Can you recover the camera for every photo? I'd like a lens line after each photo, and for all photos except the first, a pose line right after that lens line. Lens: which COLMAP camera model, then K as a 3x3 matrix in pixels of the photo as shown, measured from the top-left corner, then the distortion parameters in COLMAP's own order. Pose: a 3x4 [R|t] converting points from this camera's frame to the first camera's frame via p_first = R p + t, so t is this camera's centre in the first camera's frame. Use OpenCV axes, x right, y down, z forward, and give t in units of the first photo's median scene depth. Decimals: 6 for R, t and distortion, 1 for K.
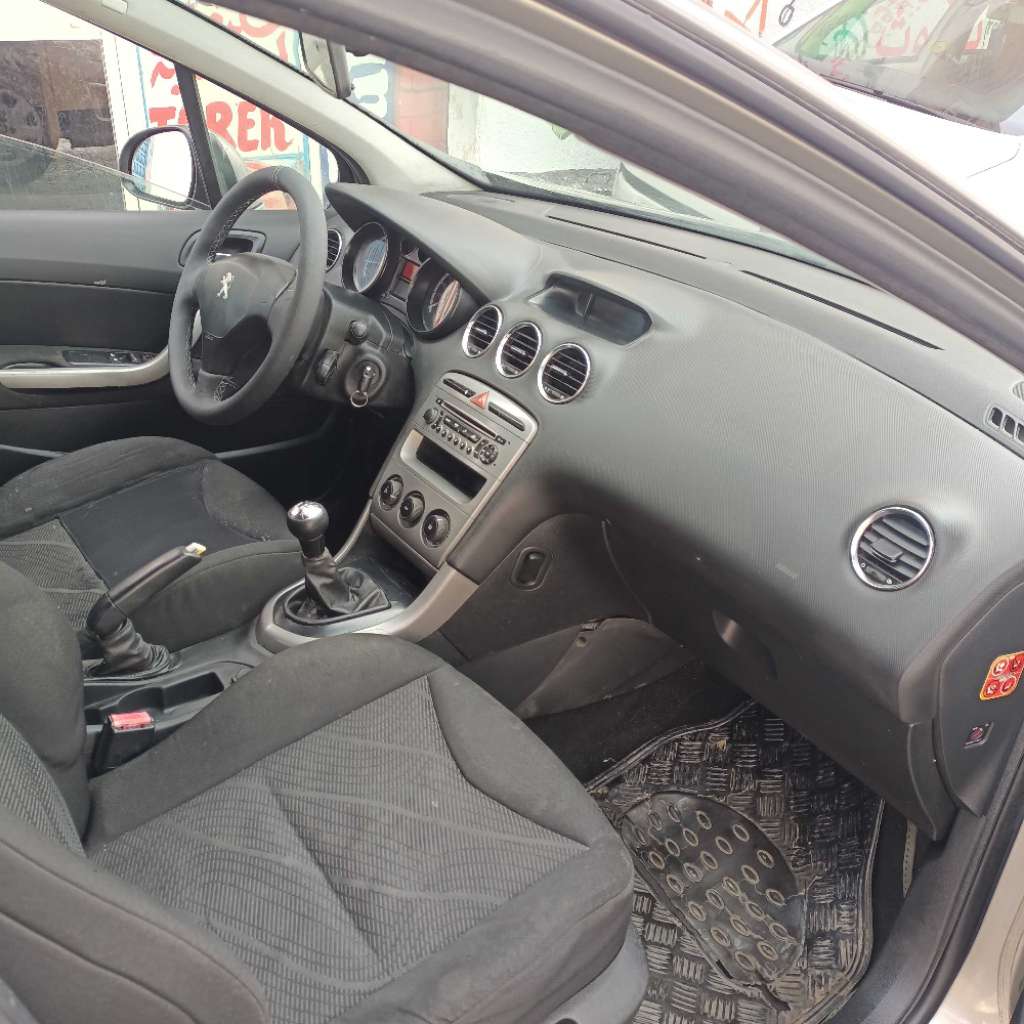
lens RADIAL K [[997.2, 0, 512.0], [0, 997.2, 512.0], [0, 0, 1]] dist [0.152078, -0.275459]
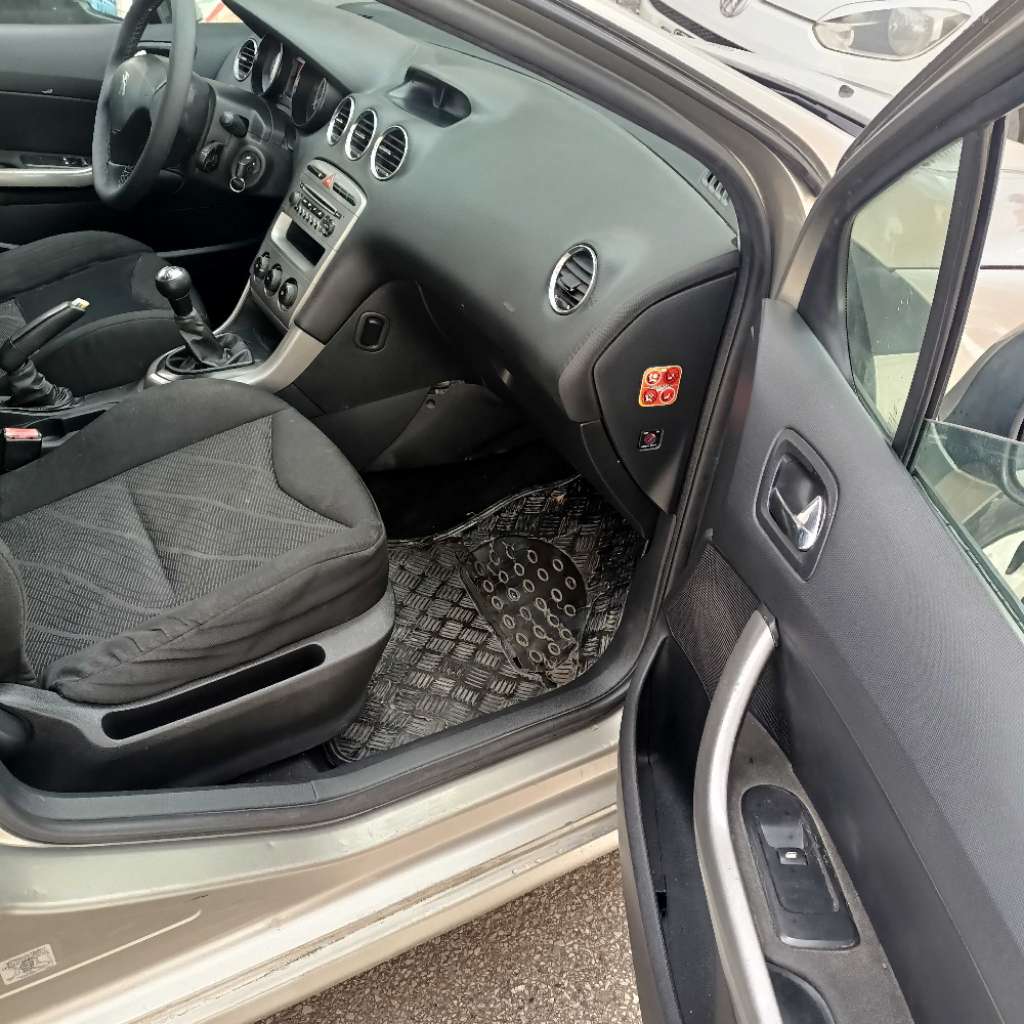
lens RADIAL K [[1019.6, 0, 512.0], [0, 1019.6, 512.0], [0, 0, 1]] dist [0.056321, -0.055560]
pose [[0.994207, 0.027124, -0.103999, 0.314219], [-0.013920, 0.991977, 0.125647, 0.114129], [0.106573, -0.123471, 0.986609, -0.180102]]
